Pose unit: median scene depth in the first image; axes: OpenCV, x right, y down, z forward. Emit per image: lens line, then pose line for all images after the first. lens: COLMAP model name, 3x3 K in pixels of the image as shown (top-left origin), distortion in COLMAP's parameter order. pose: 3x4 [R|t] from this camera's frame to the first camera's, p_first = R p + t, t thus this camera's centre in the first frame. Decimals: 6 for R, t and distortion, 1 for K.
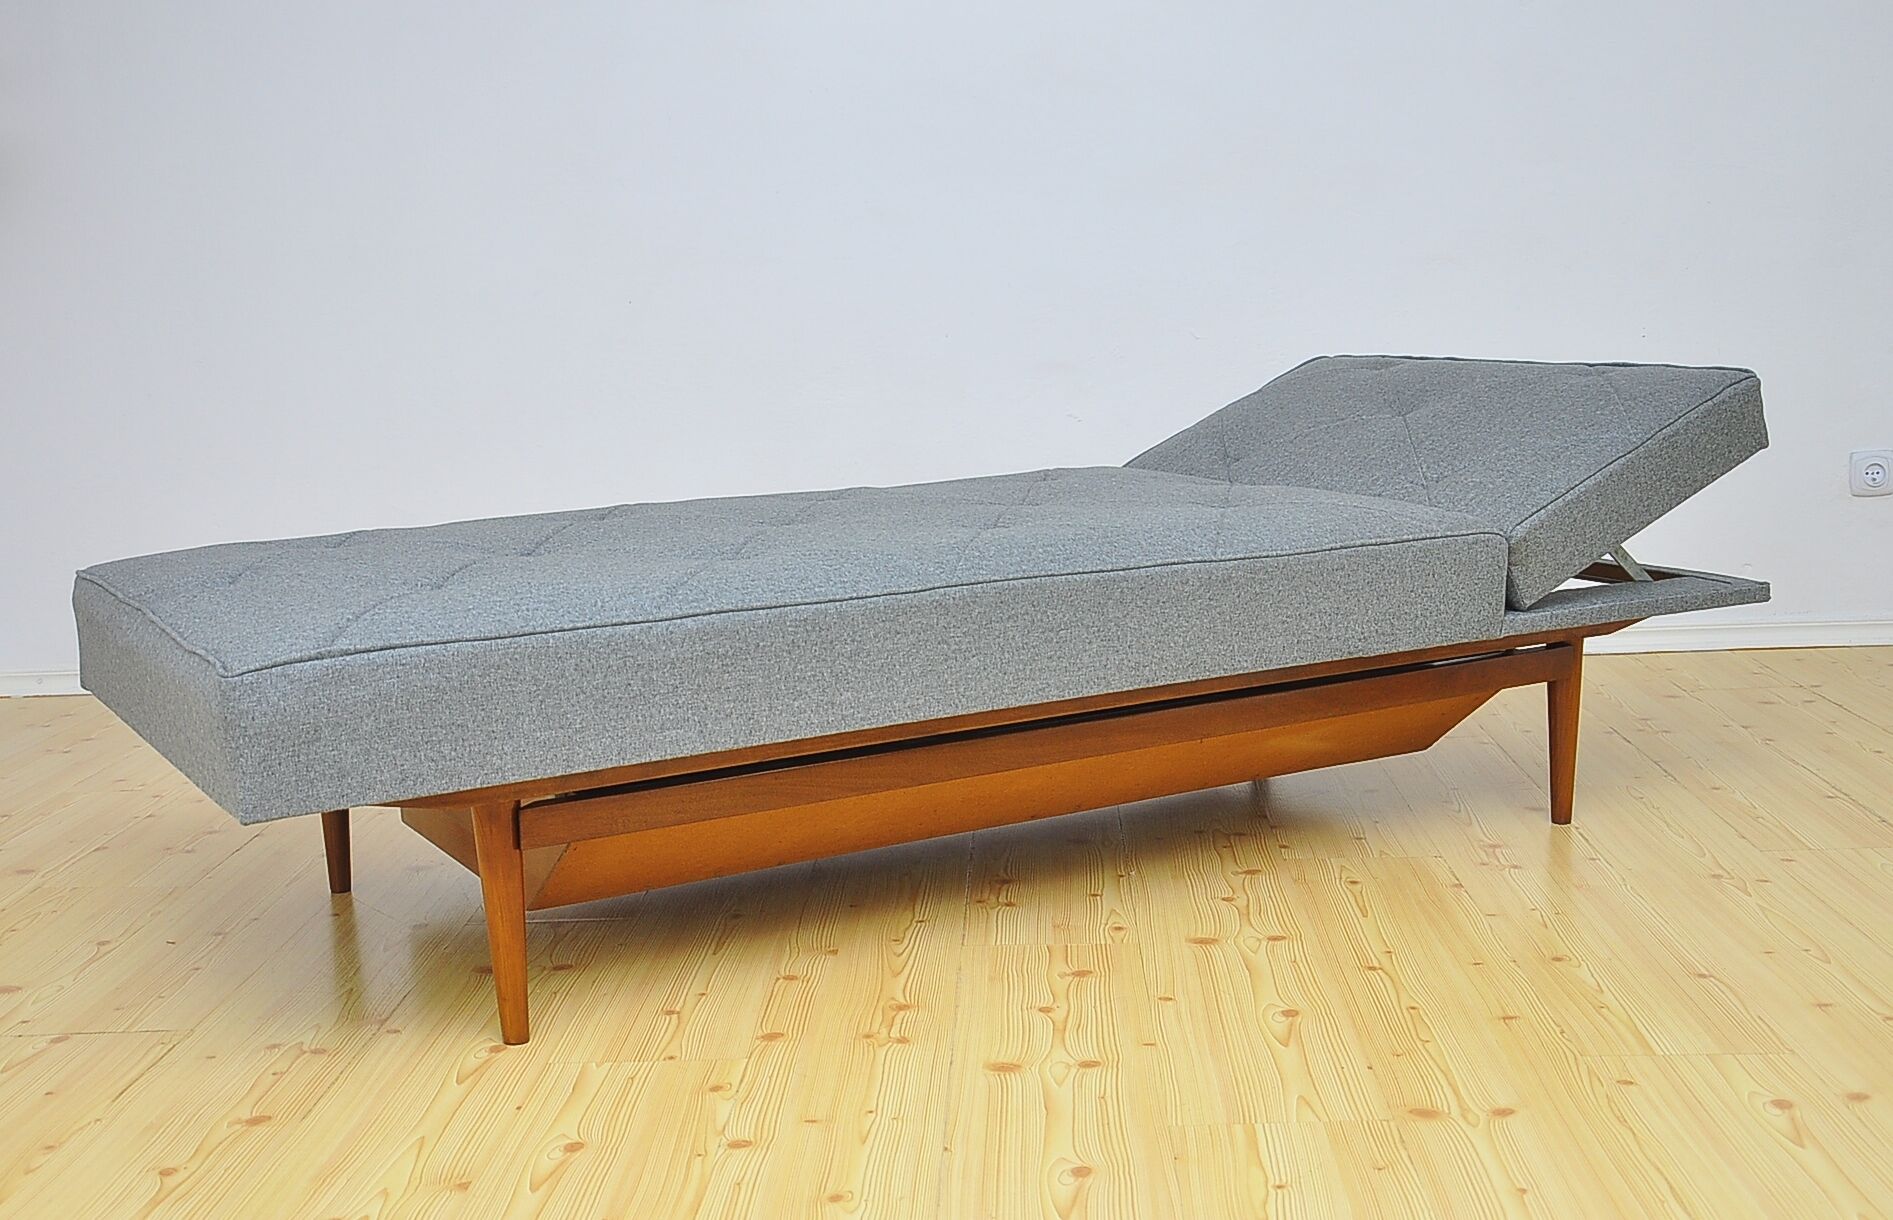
lens RADIAL K [[2170.8, 0, 977.2], [0, 2170.8, 590.5], [0, 0, 1]] dist [-0.042445, 0.217878]
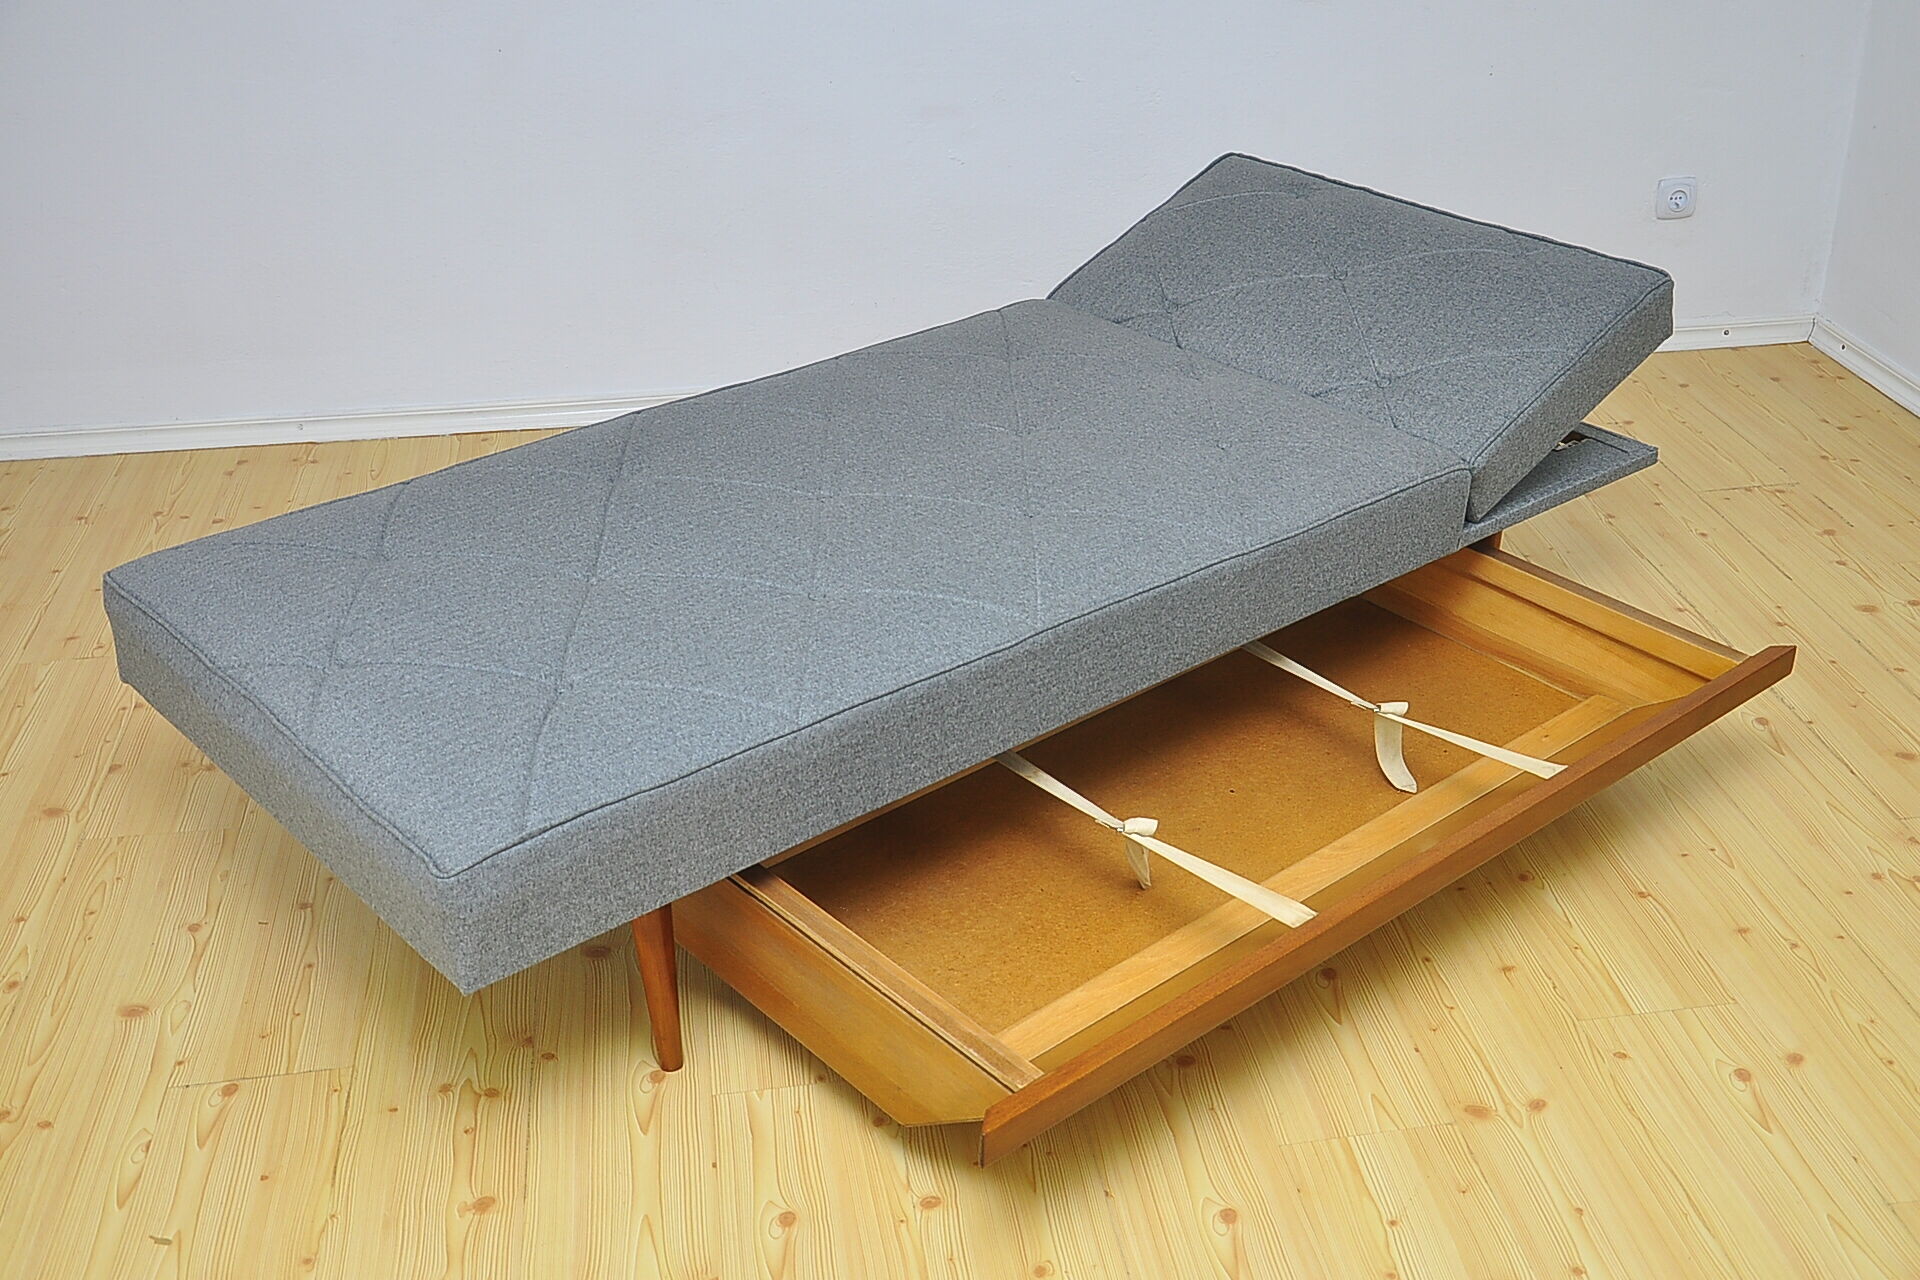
lens RADIAL K [[2086.7, 0, 1070.9], [0, 2086.7, 637.7], [0, 0, 1]] dist [-0.060341, 0.205794]
pose [[0.979056, -0.060507, 0.194394, -0.214631], [-0.004554, 0.948069, 0.318032, -0.357734], [-0.203542, -0.312256, 0.927937, 0.031733]]
